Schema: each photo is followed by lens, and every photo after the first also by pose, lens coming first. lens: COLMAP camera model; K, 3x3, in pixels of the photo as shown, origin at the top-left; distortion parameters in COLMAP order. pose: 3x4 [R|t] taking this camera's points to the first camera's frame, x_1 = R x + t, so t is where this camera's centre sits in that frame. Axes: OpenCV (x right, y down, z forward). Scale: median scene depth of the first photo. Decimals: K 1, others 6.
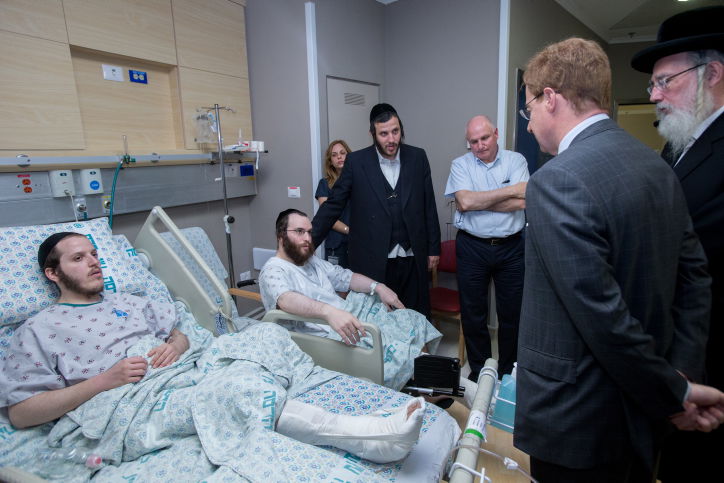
lens RADIAL K [[423.4, 0, 343.8], [0, 423.4, 238.5], [0, 0, 1]] dist [-0.035714, 0.008853]
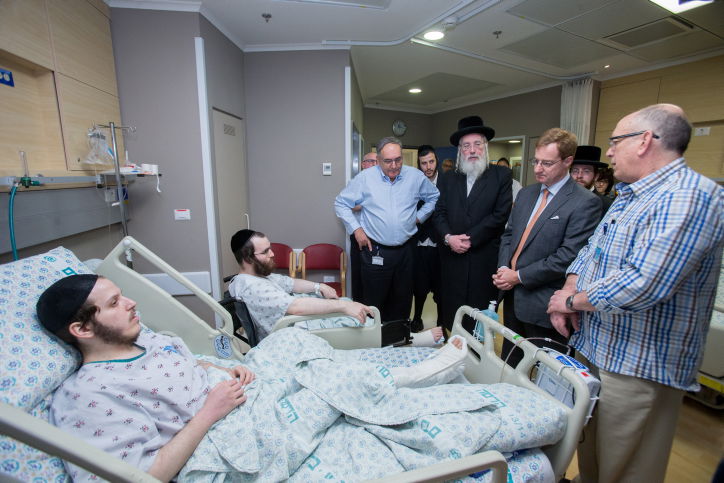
lens RADIAL K [[348.3, 0, 359.8], [0, 348.3, 246.9], [0, 0, 1]] dist [-0.055974, 0.013382]
pose [[0.748351, -0.107510, 0.654532, -0.468013], [0.107252, 0.993405, 0.040546, -0.025131], [-0.654574, 0.039857, 0.754947, 0.121833]]
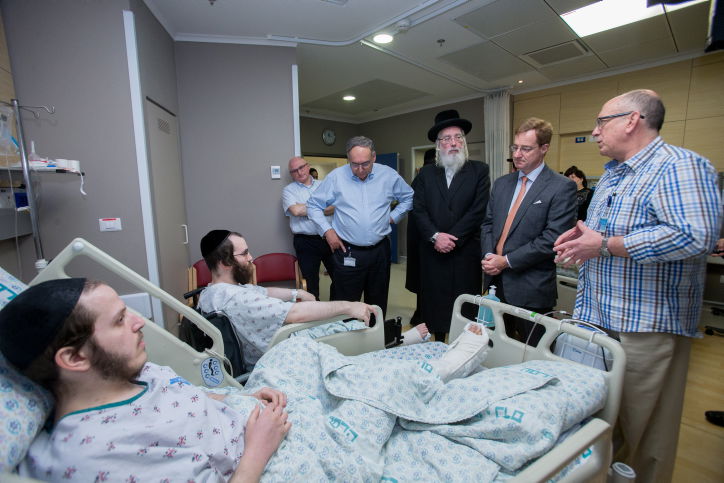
lens RADIAL K [[348.3, 0, 366.7], [0, 348.3, 245.2], [0, 0, 1]] dist [-0.055974, 0.013382]
pose [[0.540319, -0.115533, 0.833491, -0.544065], [0.166672, 0.985598, 0.028570, -0.004601], [-0.824788, 0.123482, 0.551794, 0.292222]]
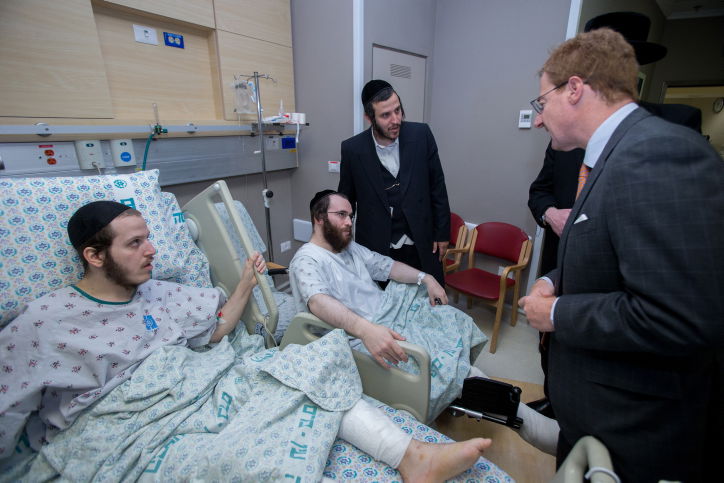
lens RADIAL K [[348.3, 0, 353.0], [0, 348.3, 245.1], [0, 0, 1]] dist [-0.055974, 0.013382]
pose [[0.996953, 0.049727, -0.060096, -0.021289], [-0.041697, 0.990874, 0.128178, -0.046580], [0.065922, -0.125282, 0.989929, 0.231323]]
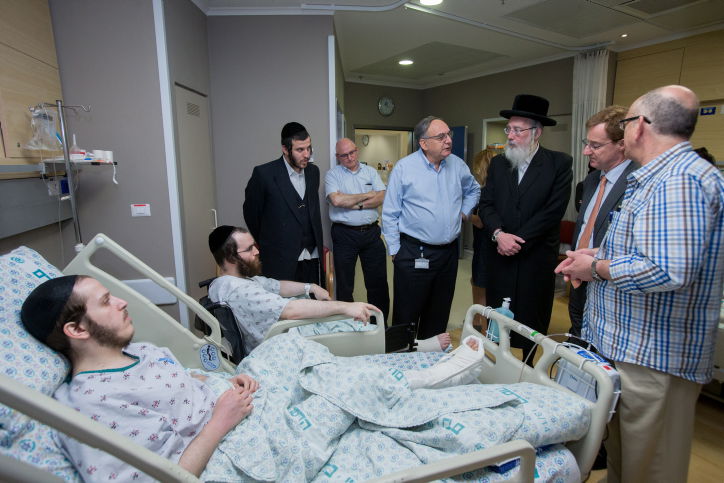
lens RADIAL K [[423.4, 0, 361.8], [0, 423.4, 250.1], [0, 0, 1]] dist [-0.035714, 0.008853]
pose [[0.702123, -0.123939, 0.701187, -0.551451], [0.124344, 0.990946, 0.050645, -0.020998], [-0.701115, 0.051630, 0.711177, 0.103310]]
